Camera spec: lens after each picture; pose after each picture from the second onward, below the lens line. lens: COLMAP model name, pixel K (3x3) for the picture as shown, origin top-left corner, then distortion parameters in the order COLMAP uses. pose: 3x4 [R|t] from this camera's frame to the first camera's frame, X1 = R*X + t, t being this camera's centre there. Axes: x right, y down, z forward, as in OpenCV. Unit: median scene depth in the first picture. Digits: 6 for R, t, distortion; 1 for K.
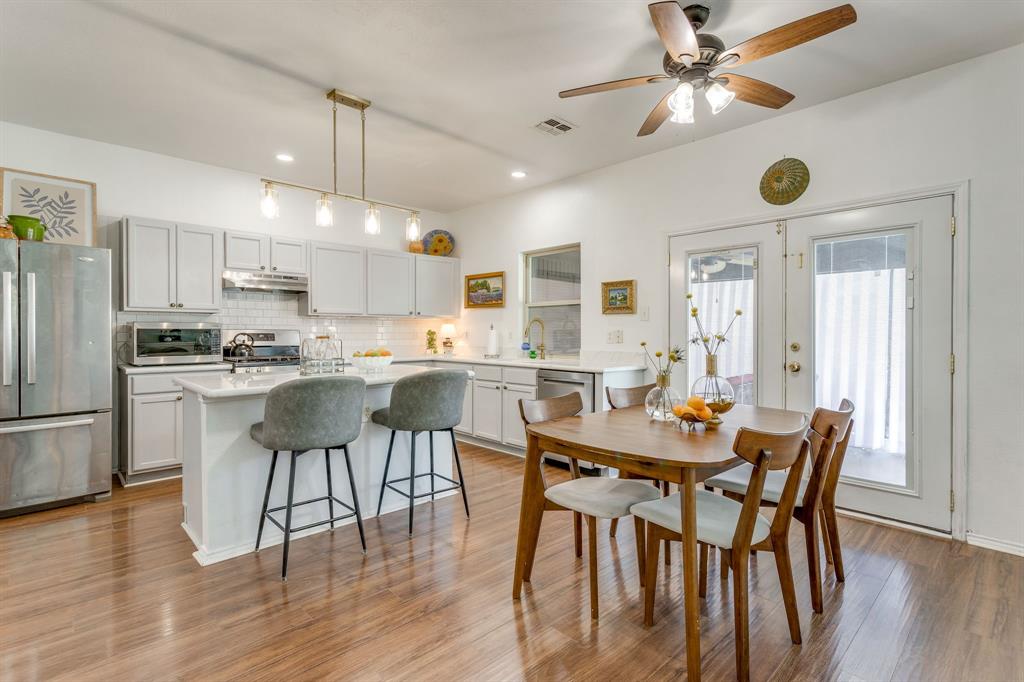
lens RADIAL K [[486.0, 0, 513.8], [0, 486.0, 337.8], [0, 0, 1]] dist [0.005570, 0.000695]
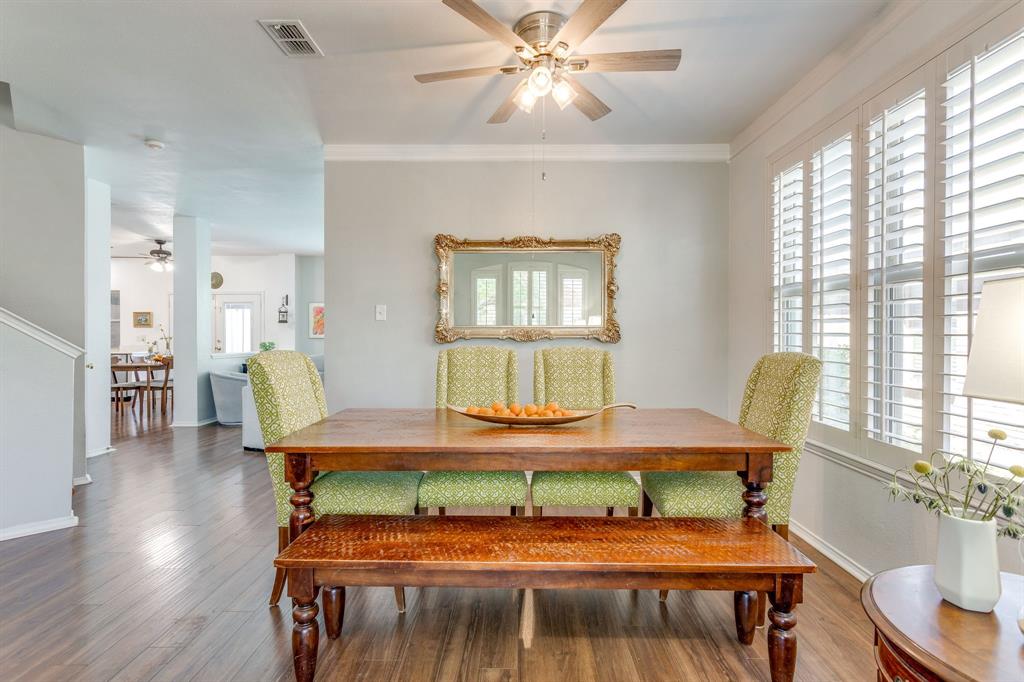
lens RADIAL K [[486.0, 0, 513.2], [0, 486.0, 335.7], [0, 0, 1]] dist [0.005570, 0.000695]
pose [[0.689380, -0.000838, 0.724399, -0.252290], [0.008527, 0.999939, -0.006958, 0.018721], [-0.724349, 0.010974, 0.689346, -1.948920]]
